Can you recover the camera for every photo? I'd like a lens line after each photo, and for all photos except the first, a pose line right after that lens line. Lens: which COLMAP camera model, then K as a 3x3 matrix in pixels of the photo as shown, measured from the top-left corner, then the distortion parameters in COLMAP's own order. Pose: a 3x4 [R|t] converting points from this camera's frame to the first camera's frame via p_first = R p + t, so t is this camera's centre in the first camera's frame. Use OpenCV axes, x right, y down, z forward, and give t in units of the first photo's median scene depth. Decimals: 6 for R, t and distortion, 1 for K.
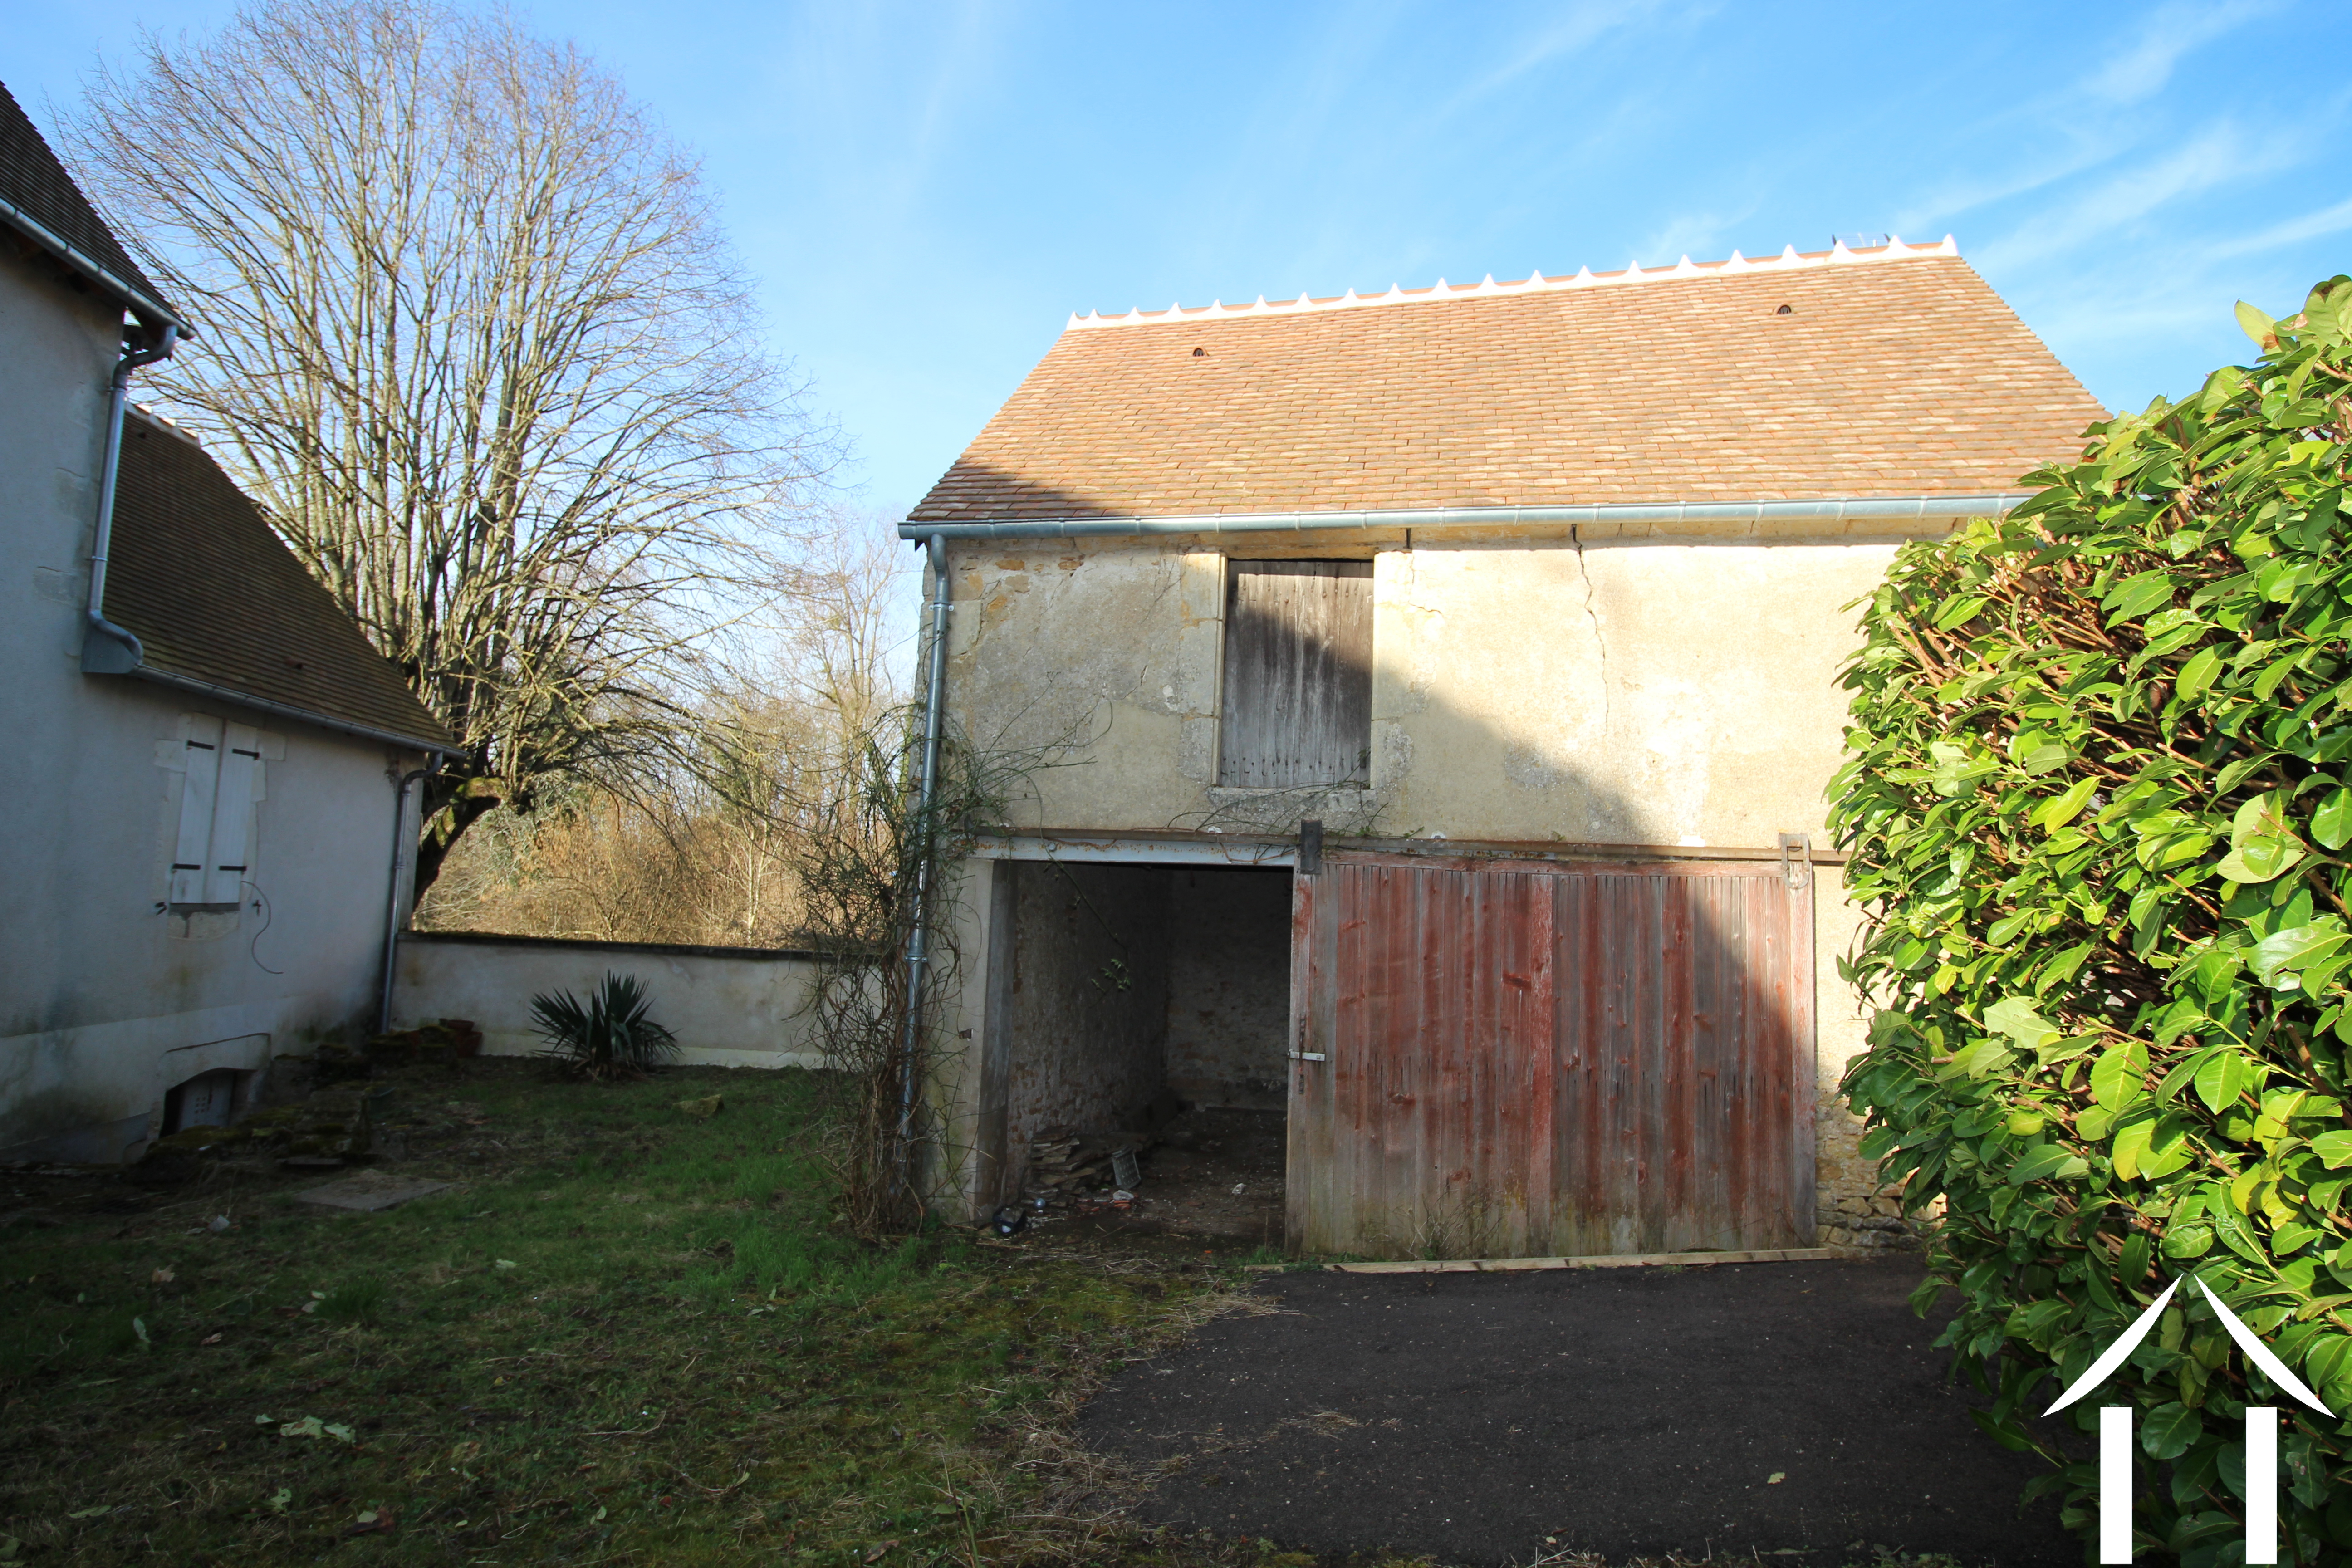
lens RADIAL K [[1246.4, 0, 1183.1], [0, 1246.4, 783.8], [0, 0, 1]] dist [-0.002938, -0.002428]
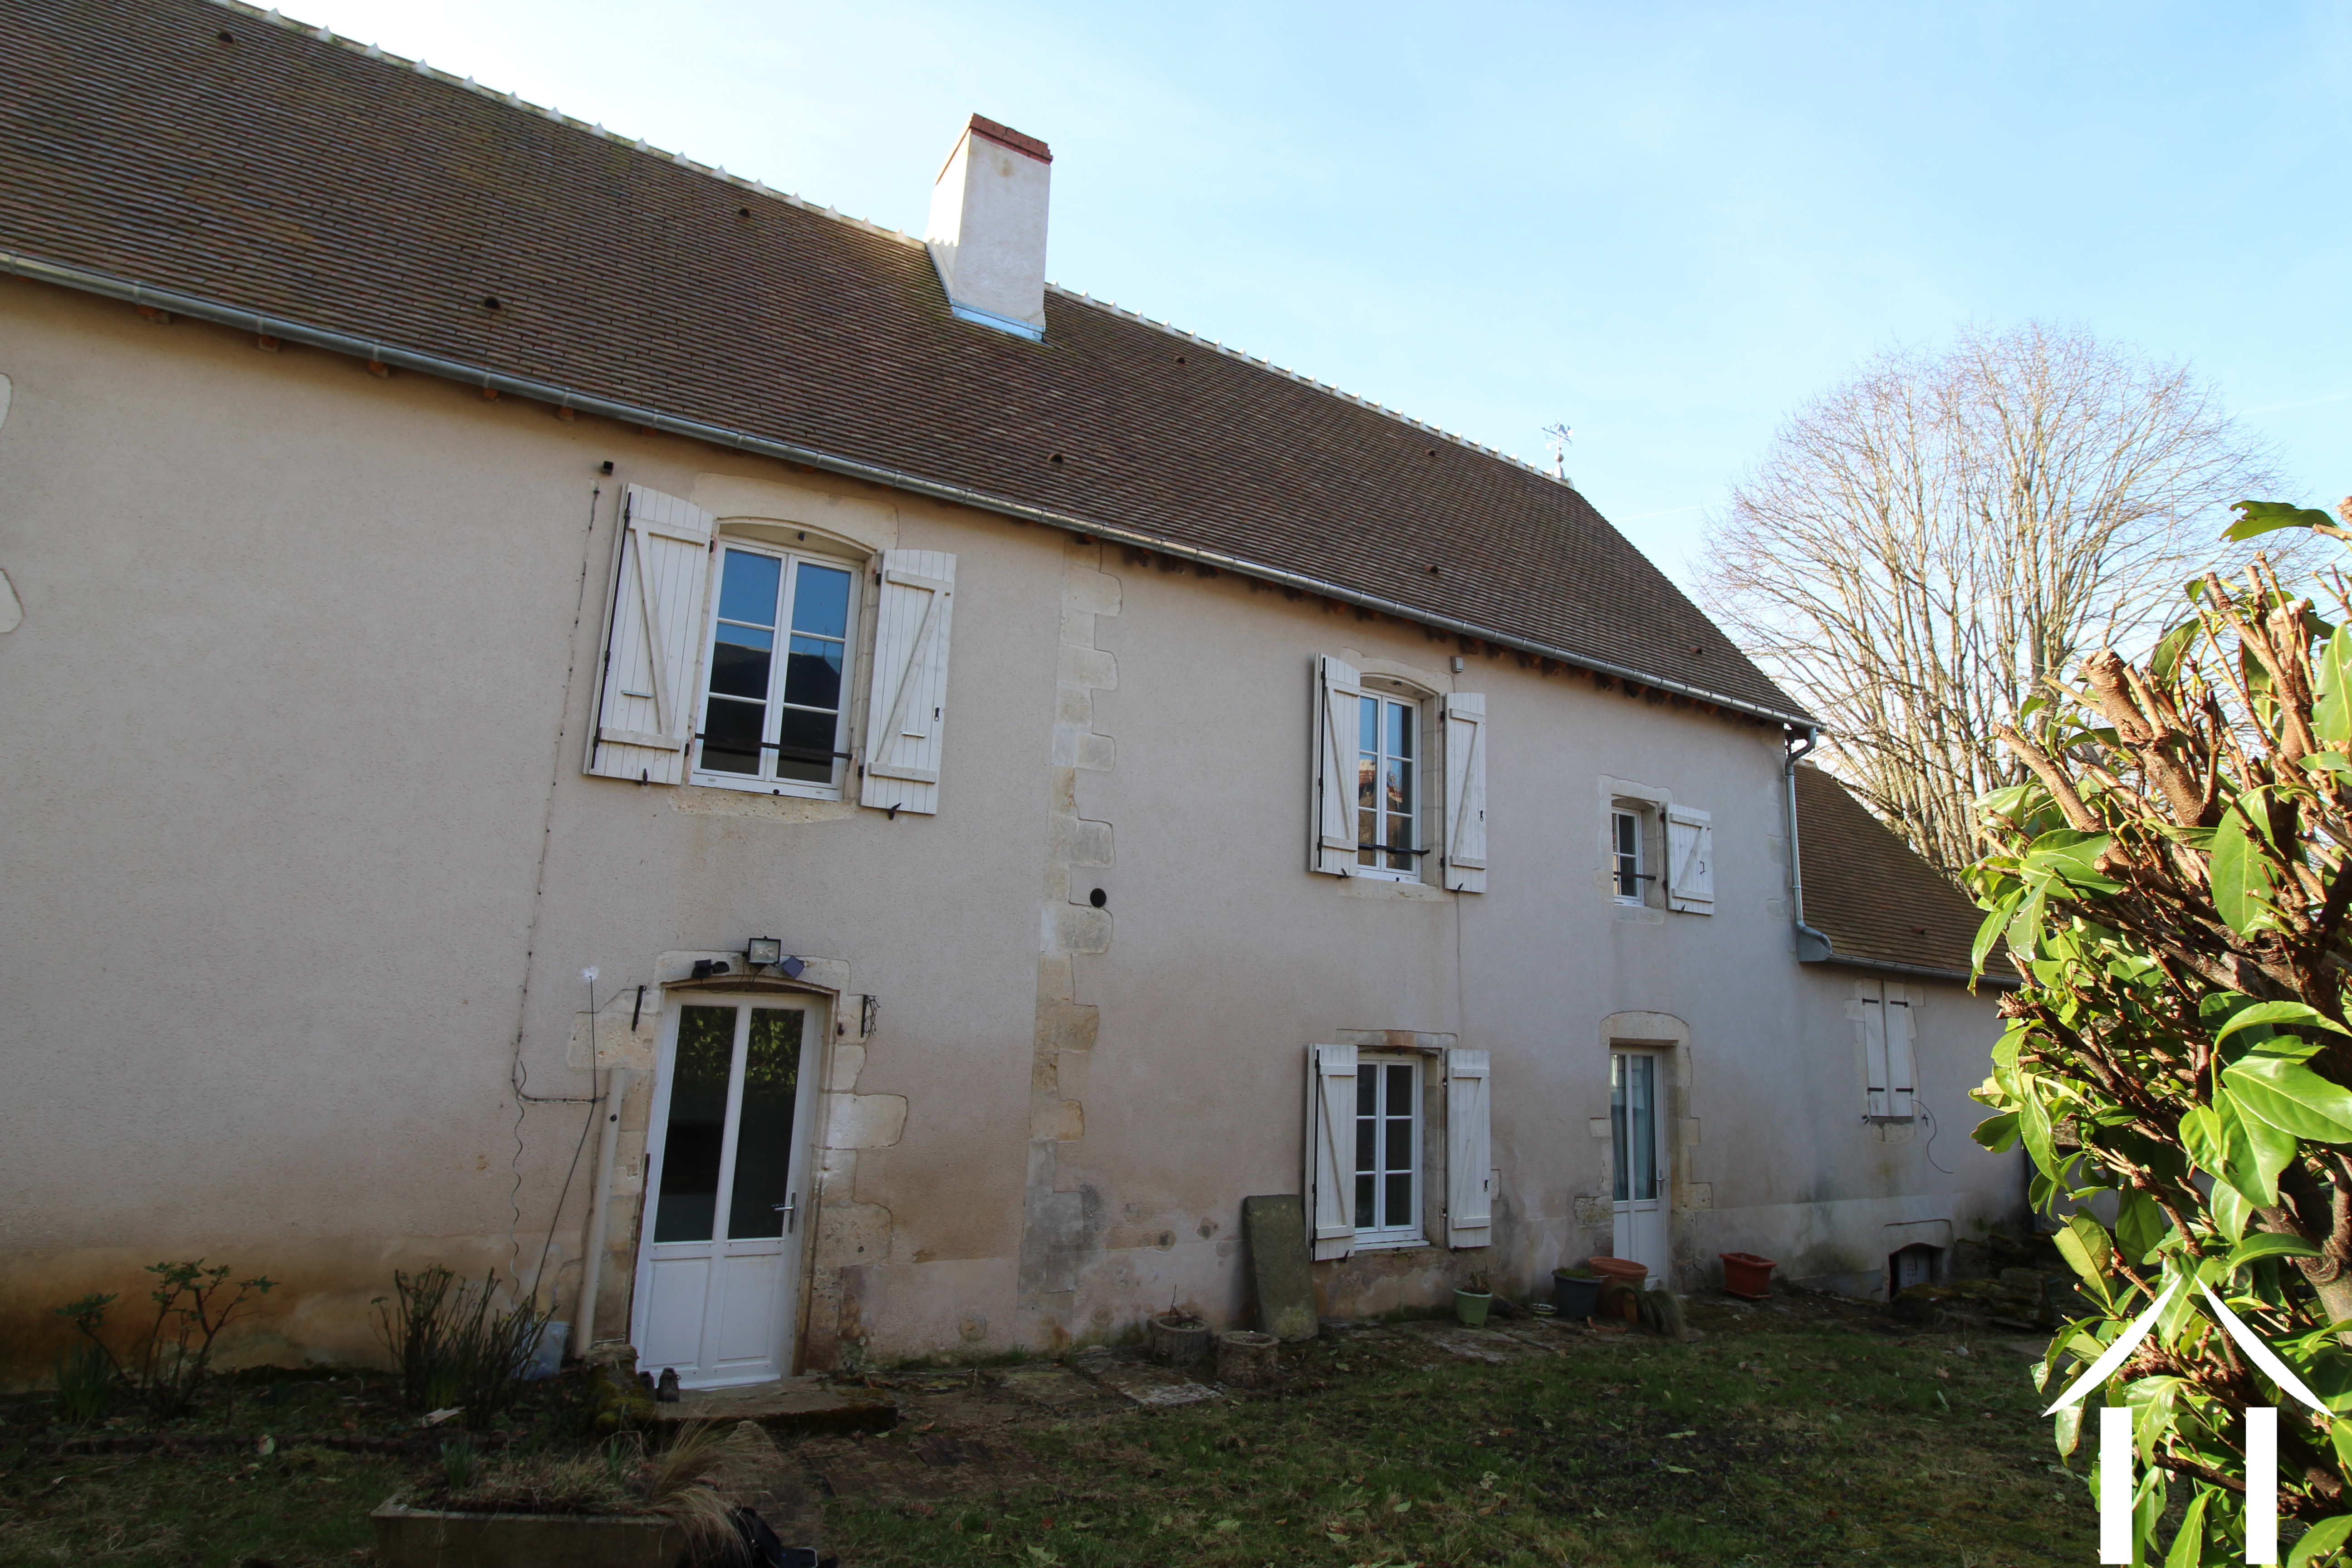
lens RADIAL K [[1246.4, 0, 1180.2], [0, 1246.4, 774.5], [0, 0, 1]] dist [-0.002938, -0.002428]
pose [[0.424522, -0.200479, -0.882944, 0.163480], [0.060463, 0.979278, -0.193282, -0.052677], [0.903397, 0.028667, 0.427847, -0.296168]]
